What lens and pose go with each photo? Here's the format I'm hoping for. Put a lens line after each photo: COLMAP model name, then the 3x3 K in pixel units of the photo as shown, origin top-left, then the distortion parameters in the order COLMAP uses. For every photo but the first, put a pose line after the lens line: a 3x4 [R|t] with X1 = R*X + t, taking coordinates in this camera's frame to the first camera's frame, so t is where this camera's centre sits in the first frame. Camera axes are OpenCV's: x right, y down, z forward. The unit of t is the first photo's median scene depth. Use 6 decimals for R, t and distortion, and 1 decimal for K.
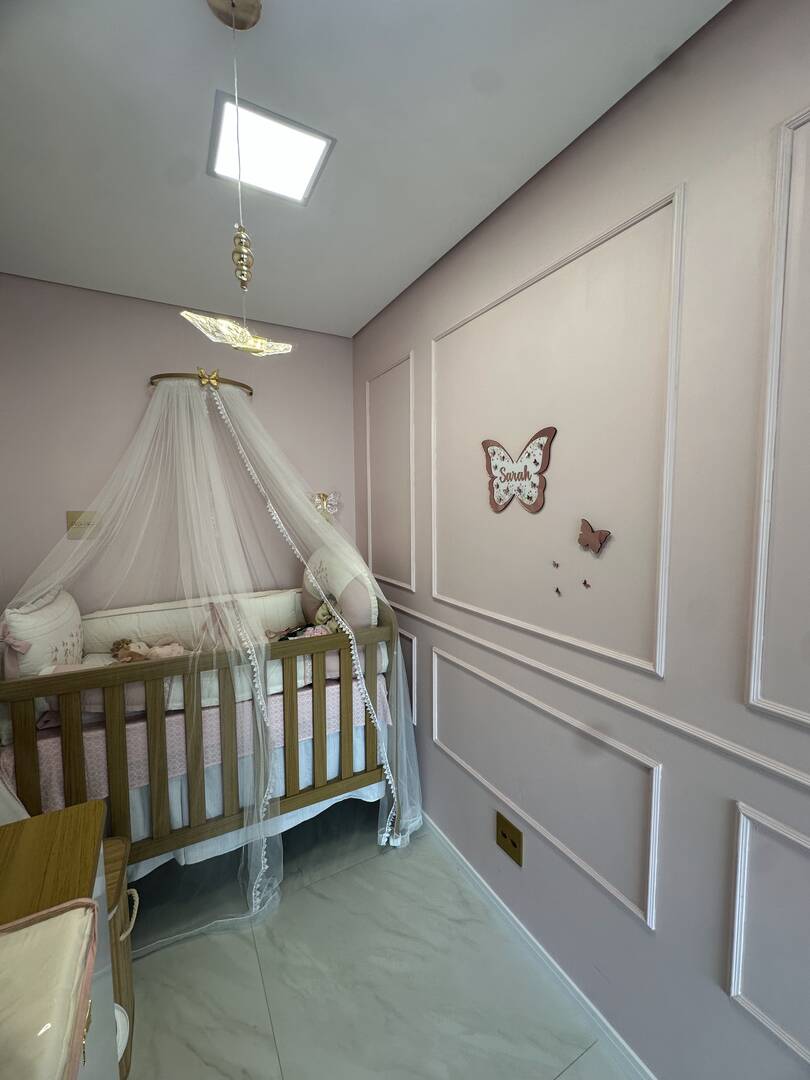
lens RADIAL K [[430.5, 0, 404.1], [0, 430.5, 537.4], [0, 0, 1]] dist [-0.003926, 0.000926]
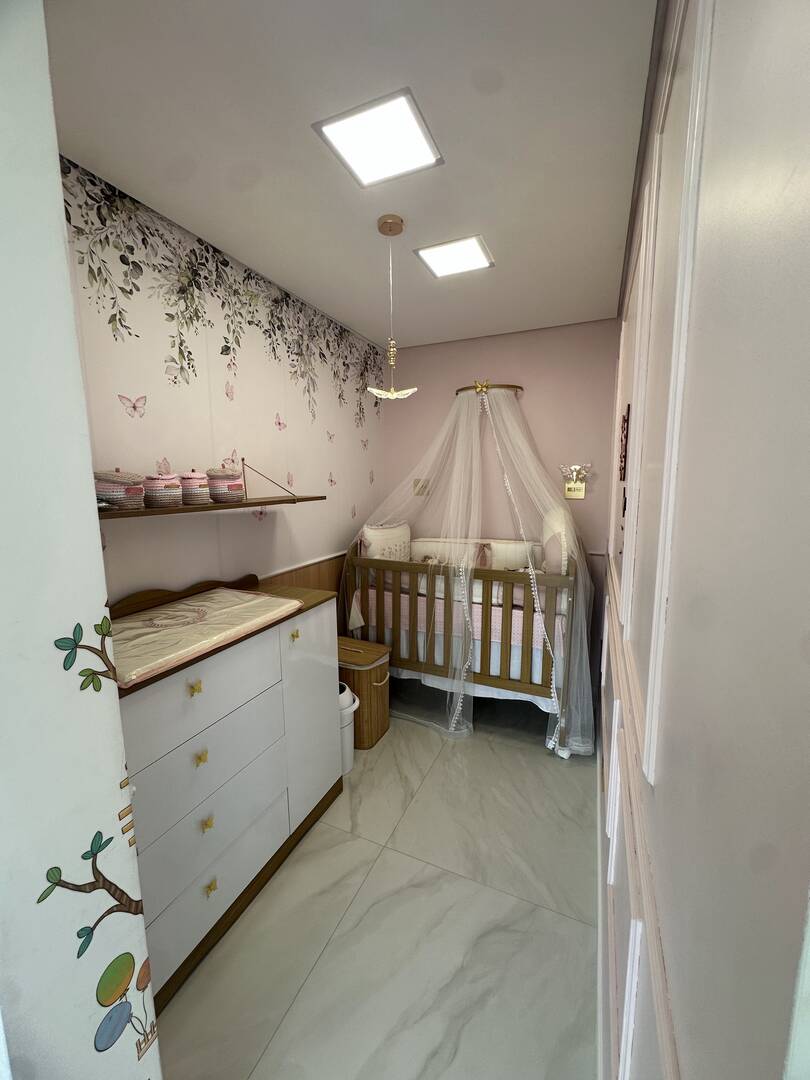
lens RADIAL K [[430.5, 0, 407.5], [0, 430.5, 537.9], [0, 0, 1]] dist [-0.003926, 0.000926]
pose [[0.604742, 0.113008, -0.788363, 0.684109], [-0.060850, 0.993544, 0.095743, 0.012275], [0.794093, -0.009928, 0.607715, -0.092172]]
